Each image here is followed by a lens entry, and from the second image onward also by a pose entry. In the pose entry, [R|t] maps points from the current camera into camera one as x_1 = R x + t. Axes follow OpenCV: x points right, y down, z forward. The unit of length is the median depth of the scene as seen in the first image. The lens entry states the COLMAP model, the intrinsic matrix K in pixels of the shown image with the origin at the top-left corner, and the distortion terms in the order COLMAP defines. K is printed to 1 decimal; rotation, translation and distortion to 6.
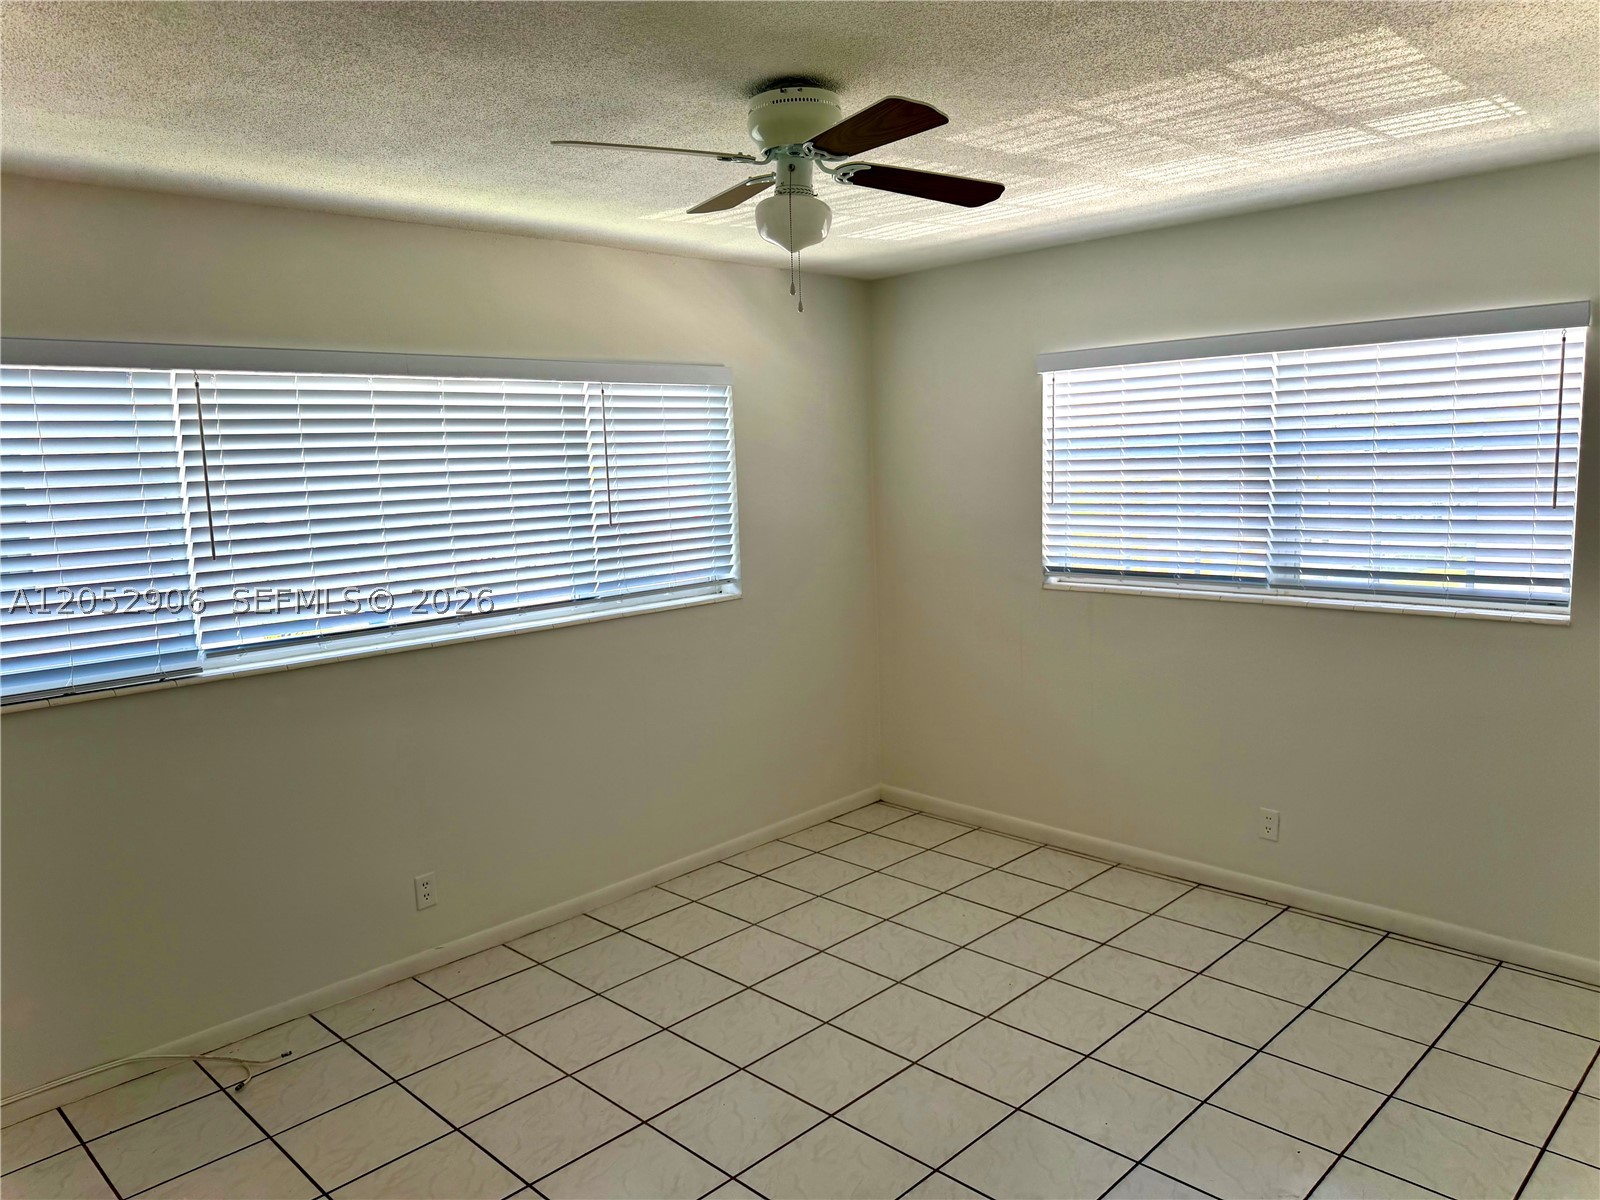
lens RADIAL K [[1163.3, 0, 800.0], [0, 1163.3, 600.0], [0, 0, 1]] dist [0.118005, -0.000004]
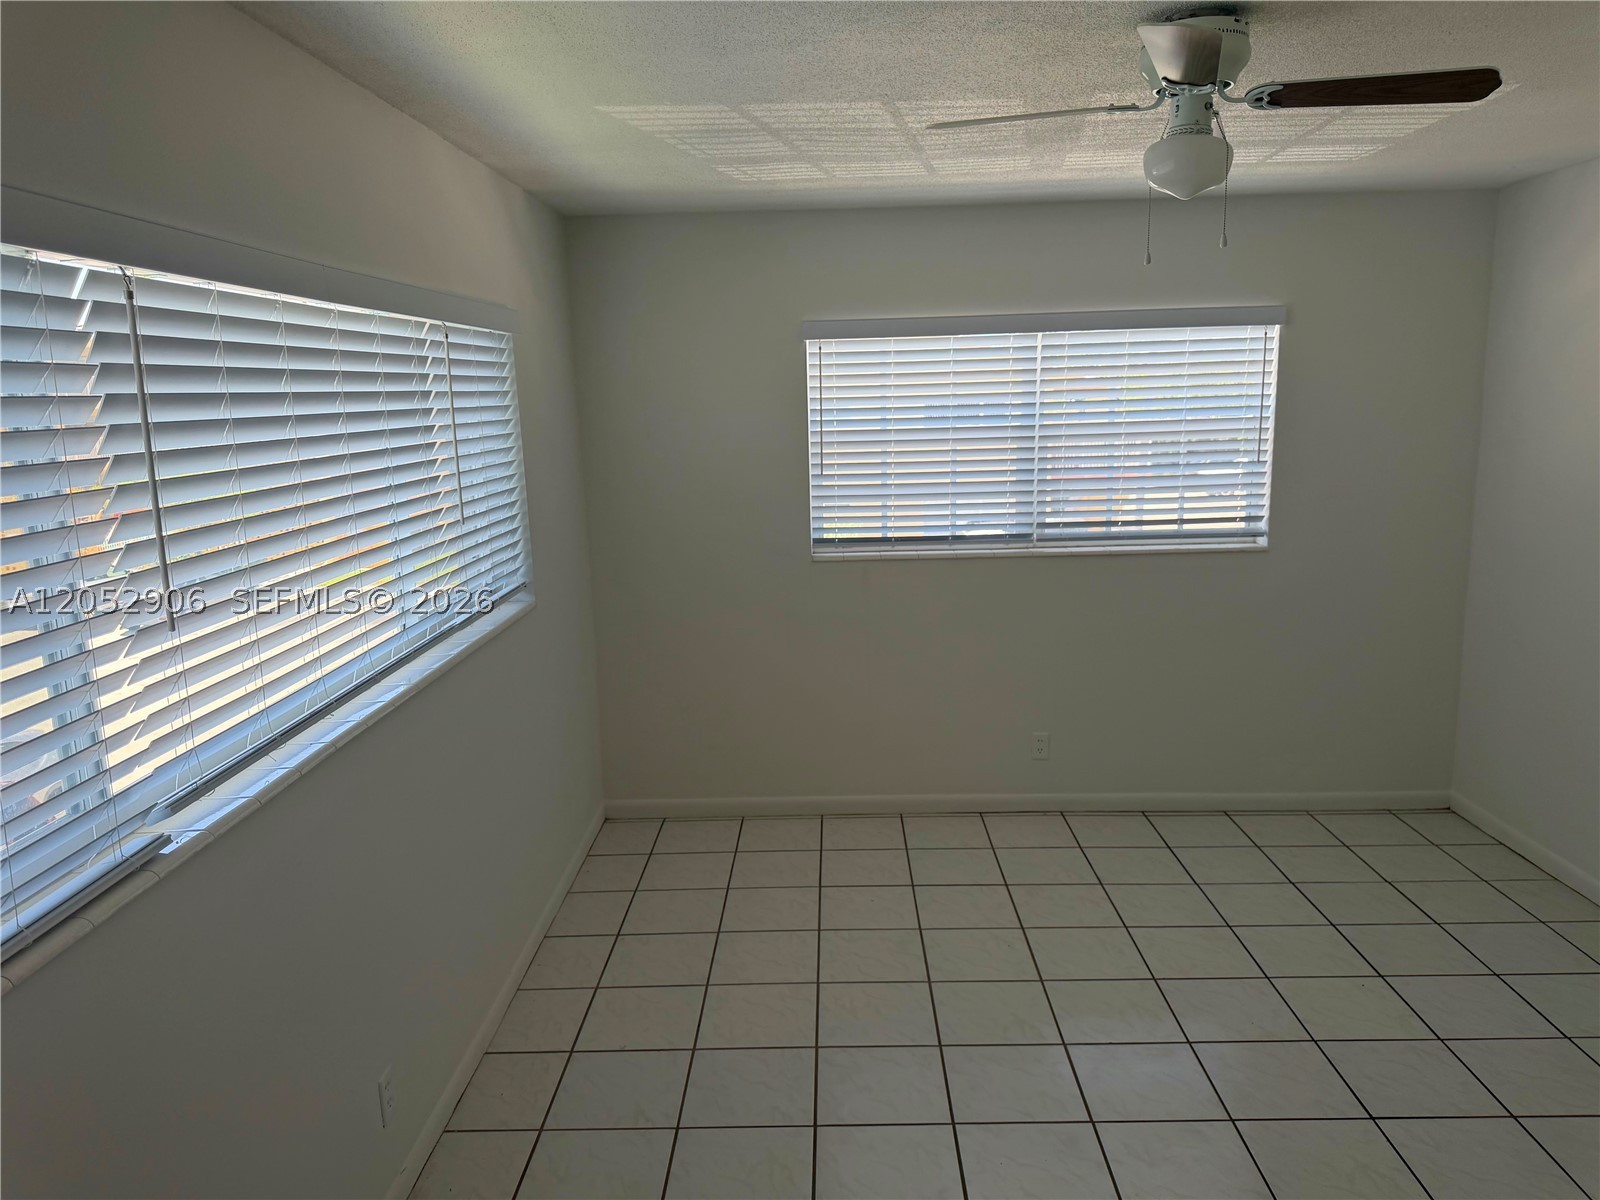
lens RADIAL K [[1137.3, 0, 803.8], [0, 1137.3, 609.0], [0, 0, 1]] dist [0.129660, 0.000260]
pose [[0.729915, -0.115427, 0.673721, -0.515300], [0.093151, 0.993241, 0.069250, -0.042772], [-0.677161, 0.012211, 0.735734, 0.338545]]
